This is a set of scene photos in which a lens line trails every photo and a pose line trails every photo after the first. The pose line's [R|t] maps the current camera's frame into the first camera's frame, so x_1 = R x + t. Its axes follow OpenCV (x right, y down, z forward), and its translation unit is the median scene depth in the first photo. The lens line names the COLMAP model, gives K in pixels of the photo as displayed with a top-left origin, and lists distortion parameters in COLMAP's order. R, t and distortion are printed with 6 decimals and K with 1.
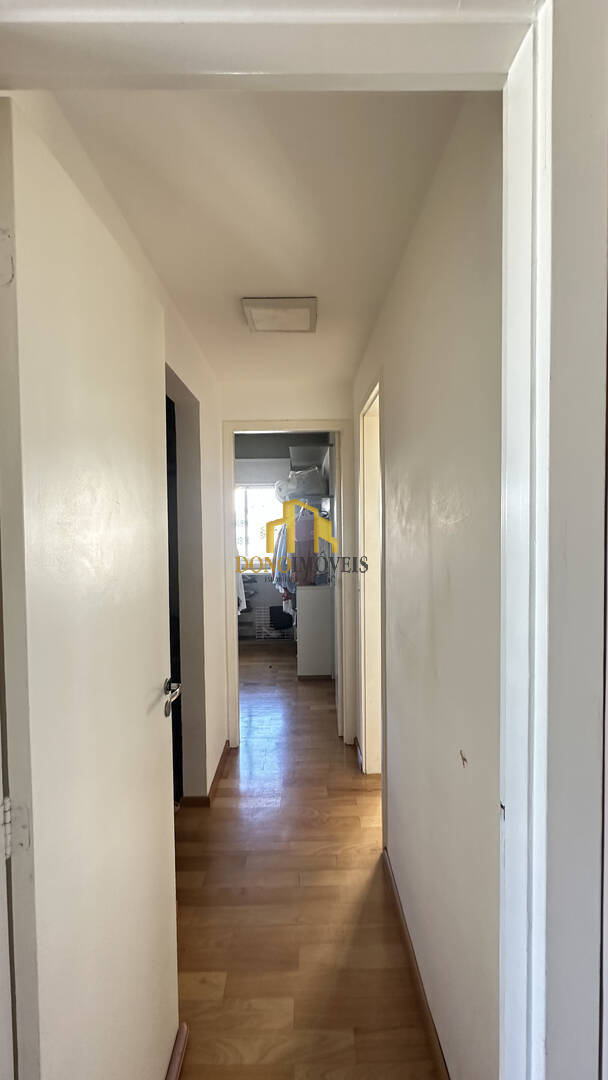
lens RADIAL K [[522.0, 0, 304.0], [0, 522.0, 540.0], [0, 0, 1]] dist [-0.000088, -0.000088]
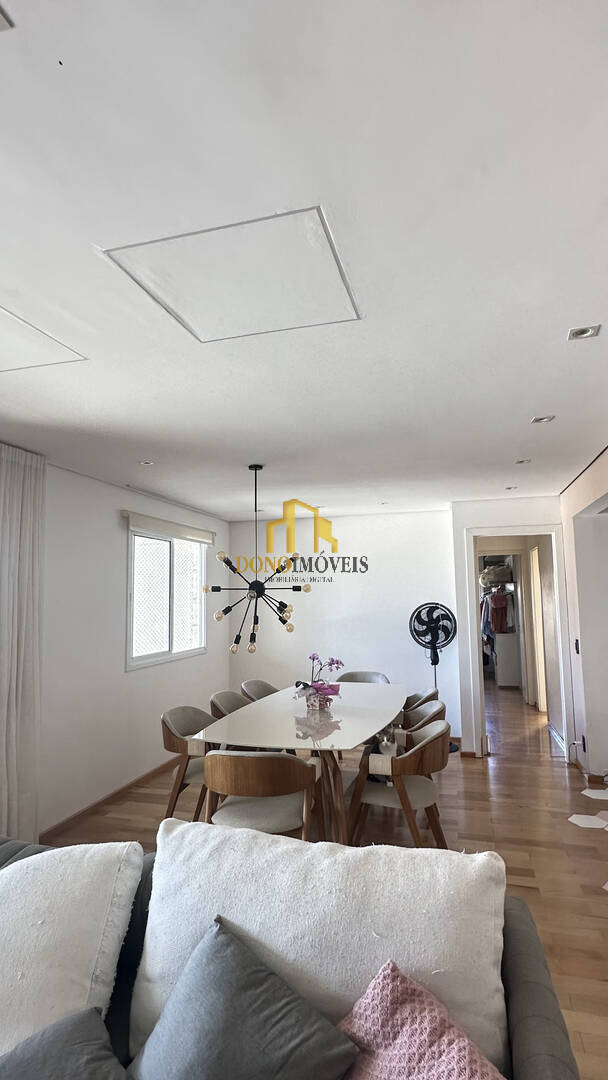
lens RADIAL K [[555.0, 0, 304.0], [0, 555.0, 540.0], [0, 0, 1]] dist [0.000706, 0.000001]
pose [[0.957447, -0.028762, -0.287172, -0.085861], [-0.008811, 0.991645, -0.128694, 0.021738], [0.288474, 0.125748, 0.949194, -0.974631]]
